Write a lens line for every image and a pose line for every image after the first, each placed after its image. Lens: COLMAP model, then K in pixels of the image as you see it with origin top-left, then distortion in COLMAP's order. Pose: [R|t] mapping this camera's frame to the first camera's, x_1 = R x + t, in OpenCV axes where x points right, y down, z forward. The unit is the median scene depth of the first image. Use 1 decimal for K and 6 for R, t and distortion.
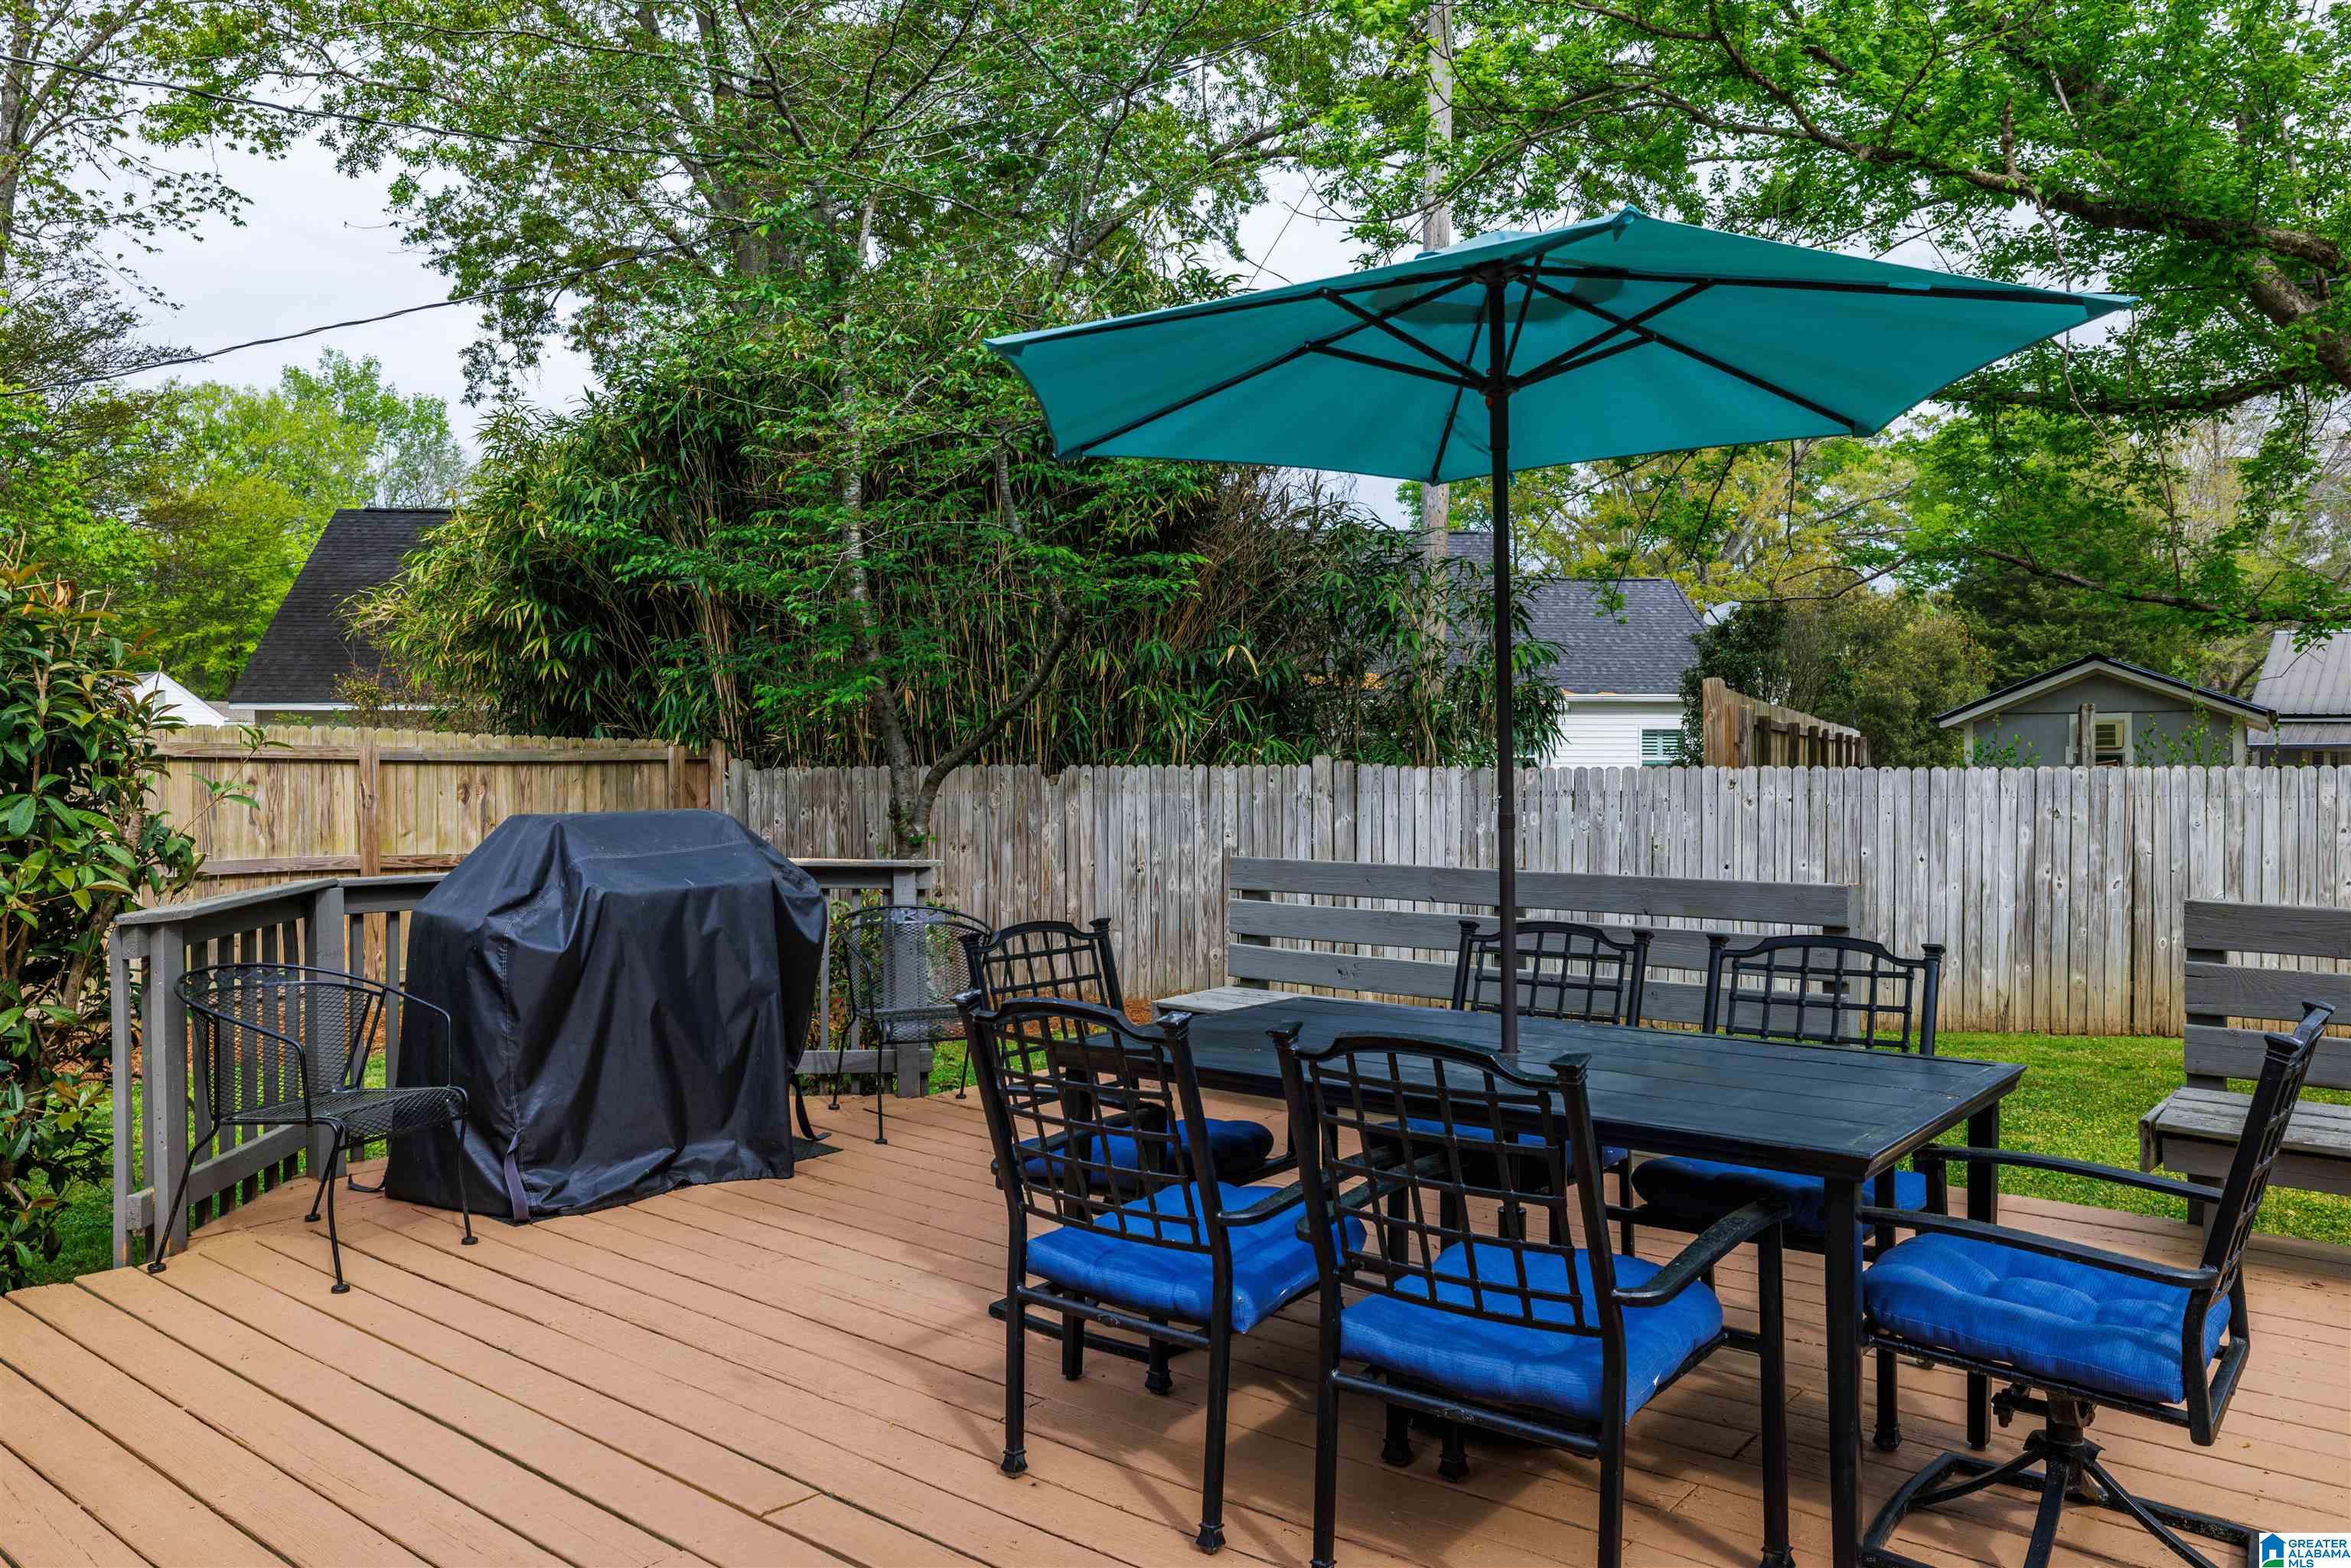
lens RADIAL K [[1662.6, 0, 1175.5], [0, 1662.6, 784.0], [0, 0, 1]] dist [-0.004055, -0.000723]
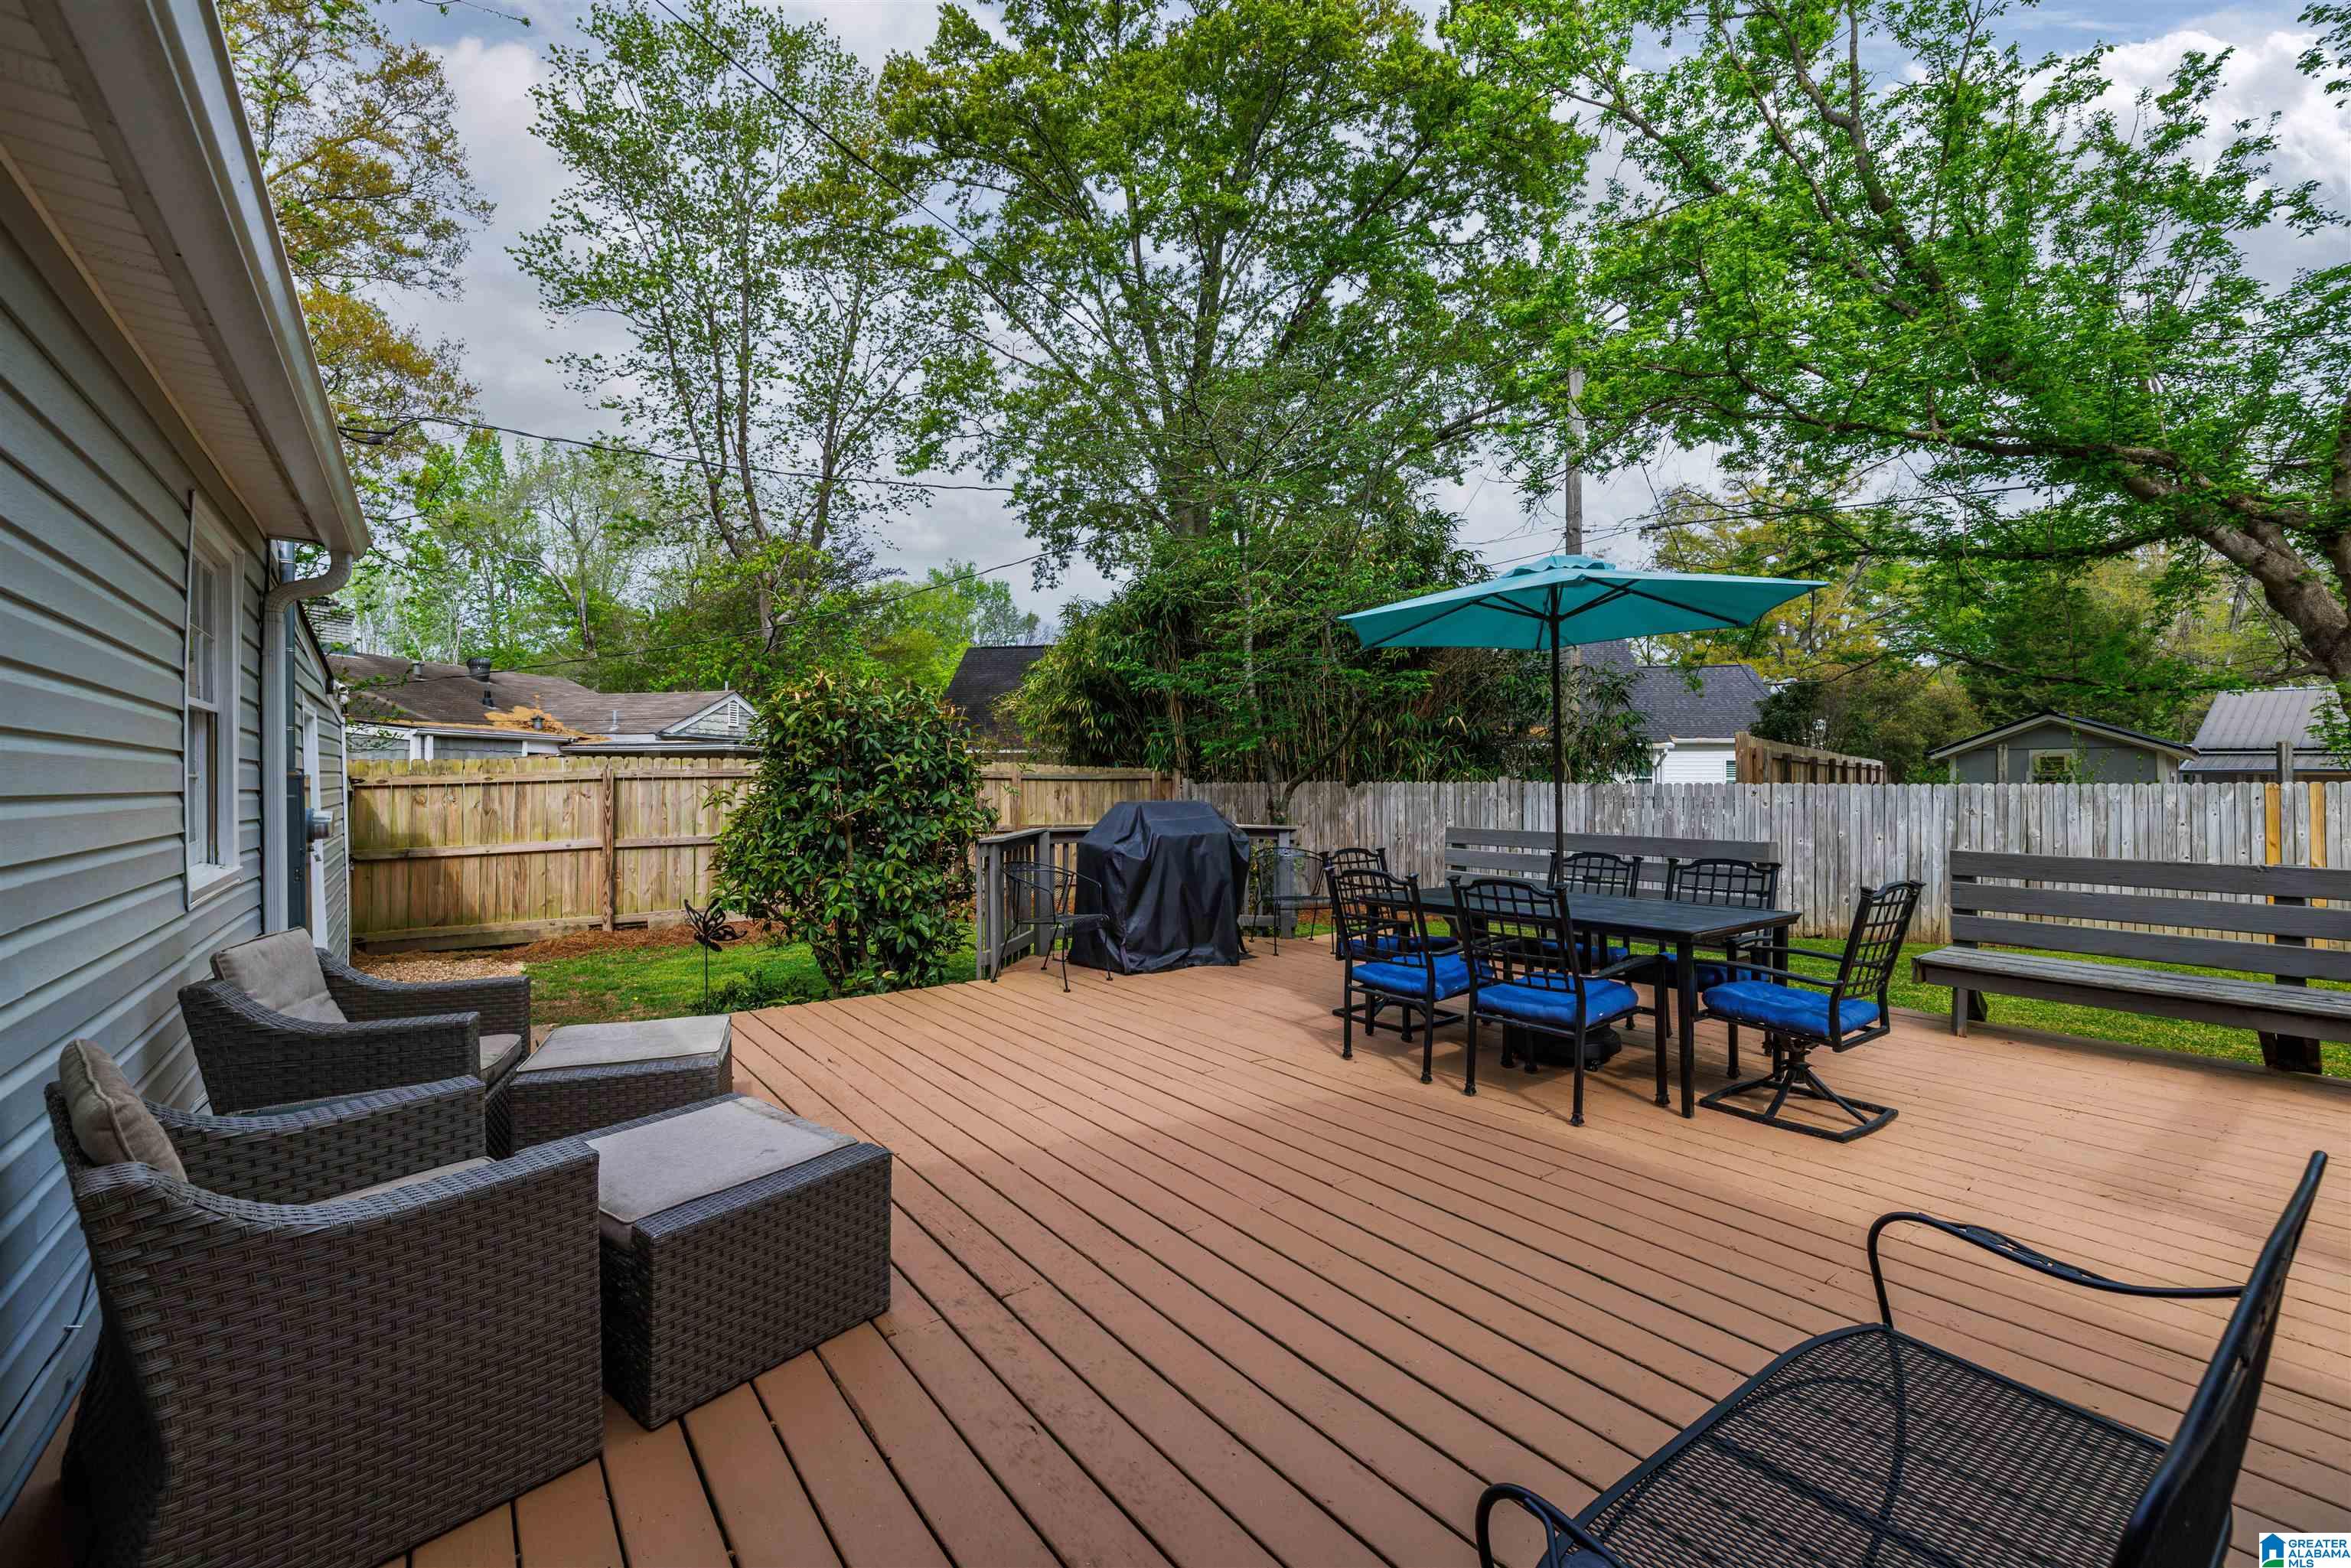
lens RADIAL K [[1003.3, 0, 1157.9], [0, 1003.3, 781.1], [0, 0, 1]] dist [-0.000389, 0.000041]
pose [[0.966765, 0.001436, -0.255662, 0.003903], [-0.004826, 0.999909, -0.012633, 0.003363], [0.255621, 0.013448, 0.966684, -0.147357]]
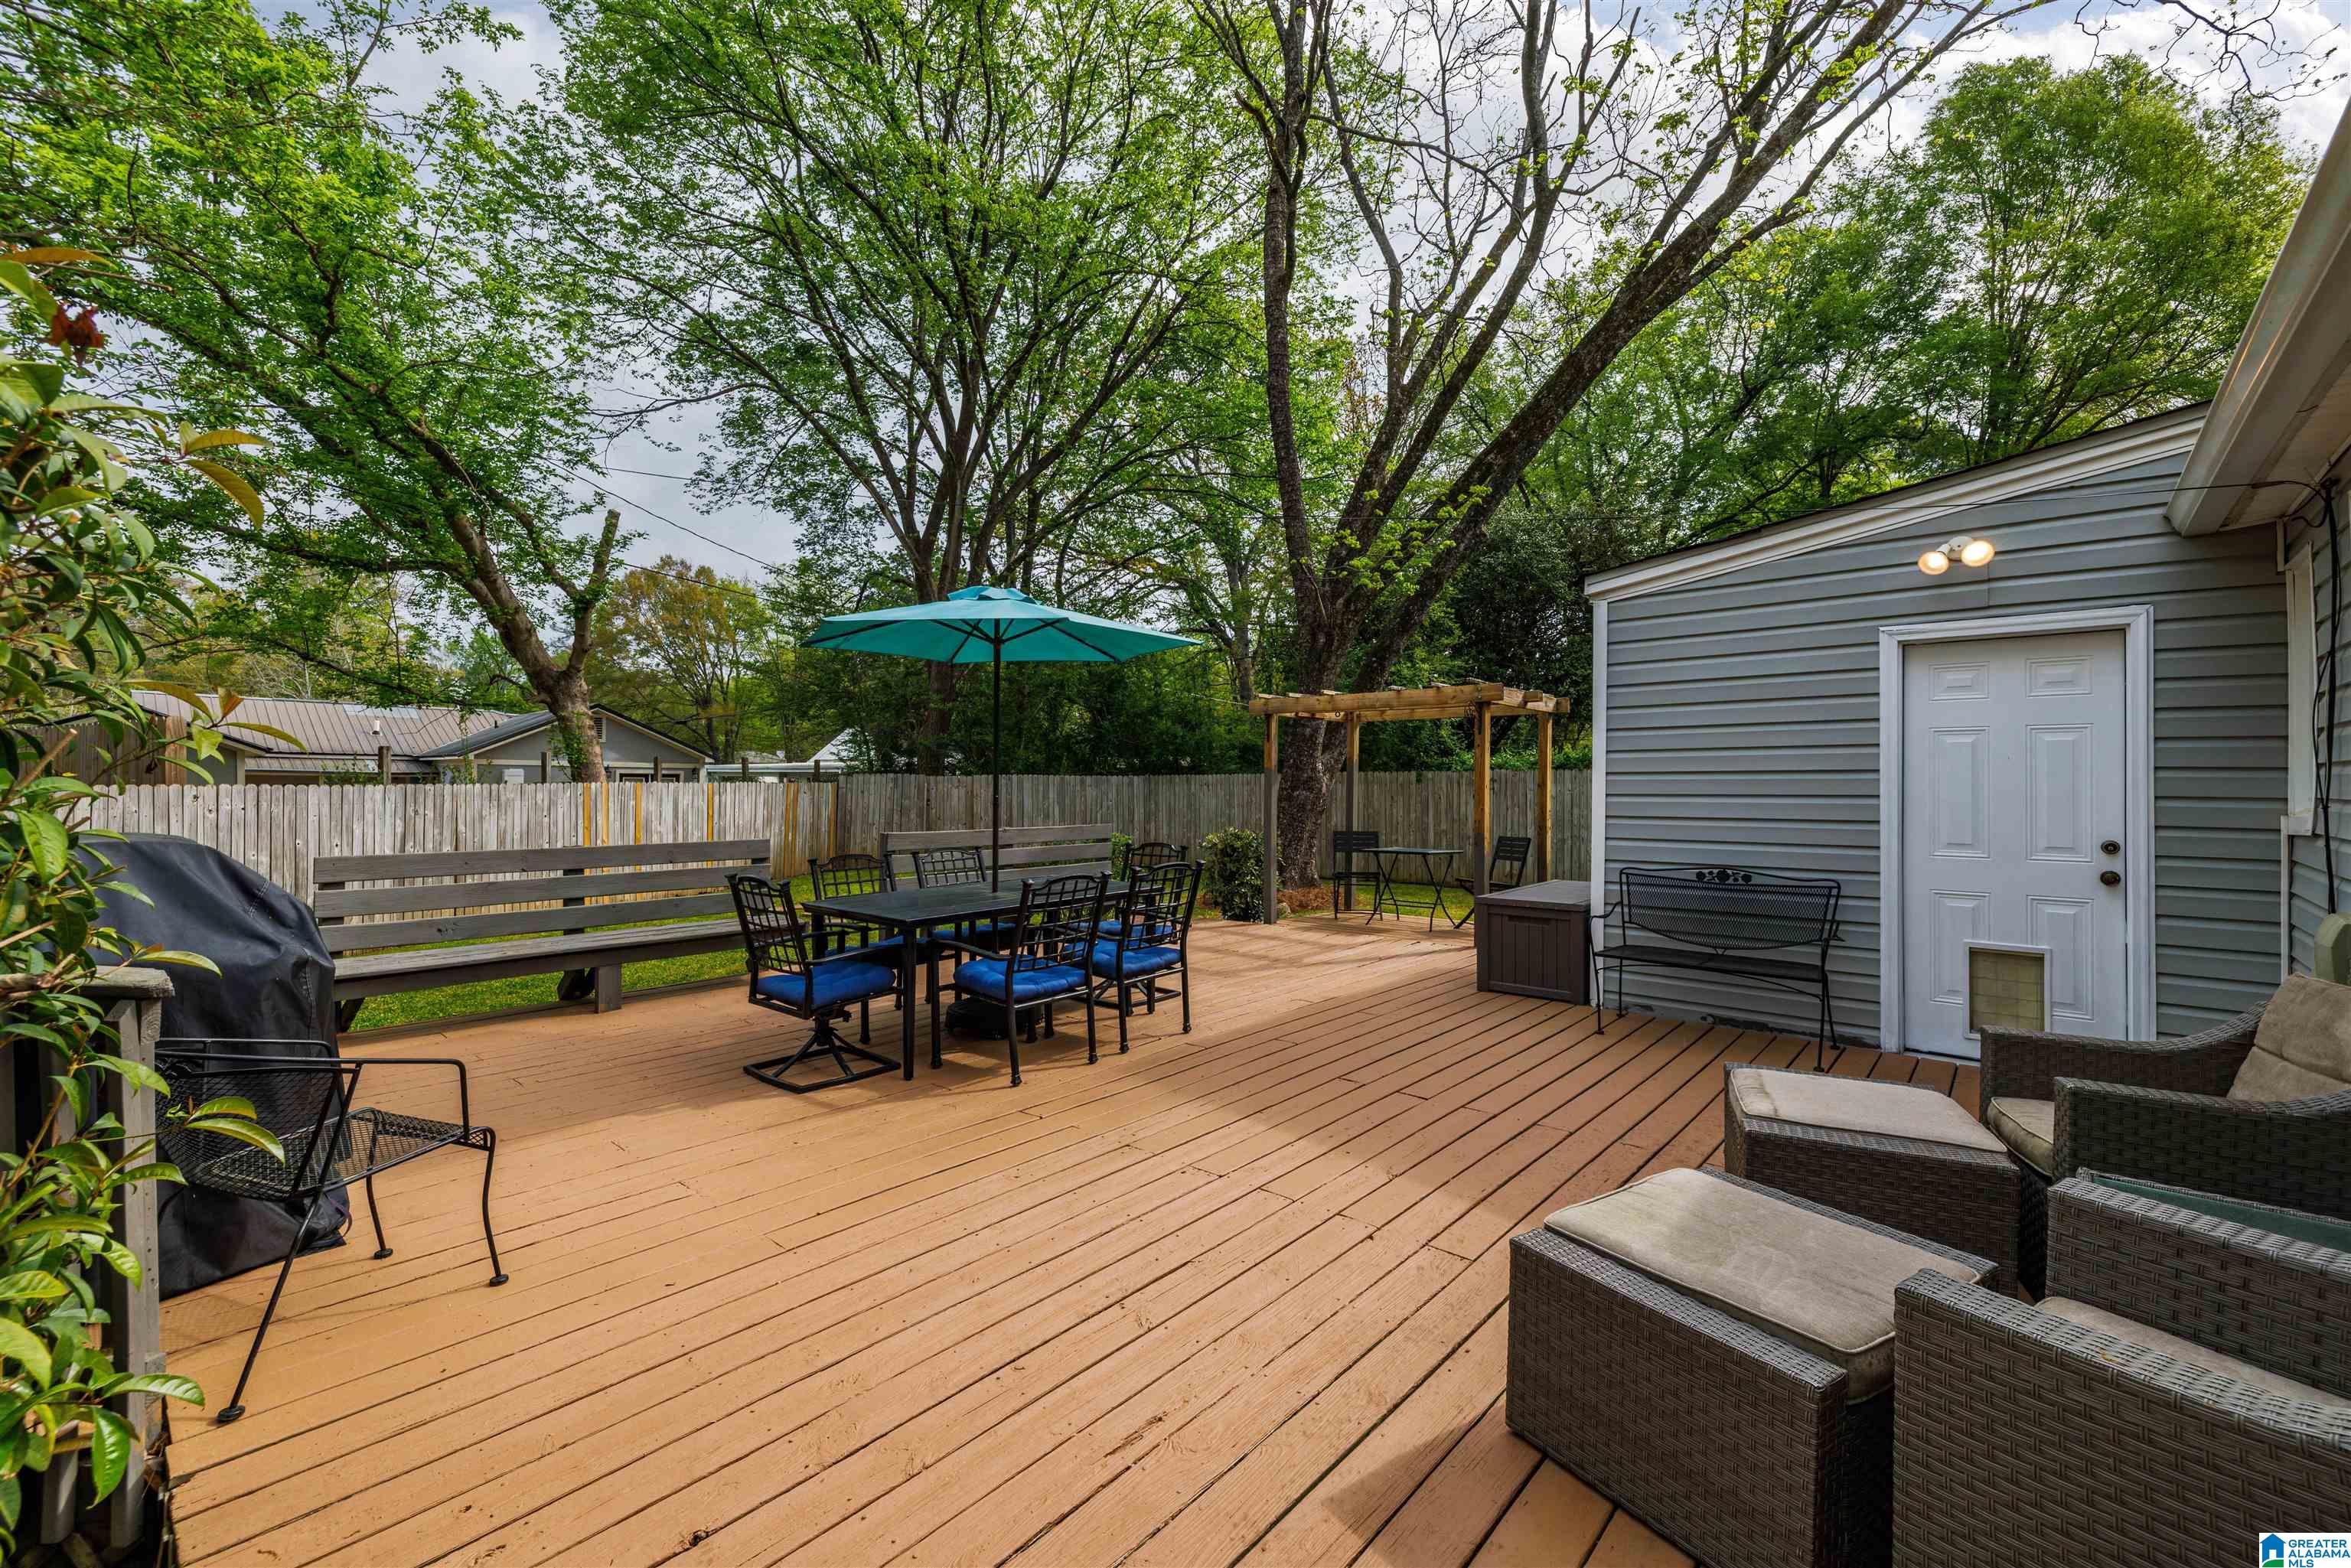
lens RADIAL K [[1003.3, 0, 1157.9], [0, 1003.3, 781.1], [0, 0, 1]] dist [-0.000389, 0.000041]
pose [[0.034517, 0.000471, 0.999404, -0.395076], [0.012450, 0.999922, -0.000901, -0.003077], [-0.999327, 0.012474, 0.034508, 0.193846]]
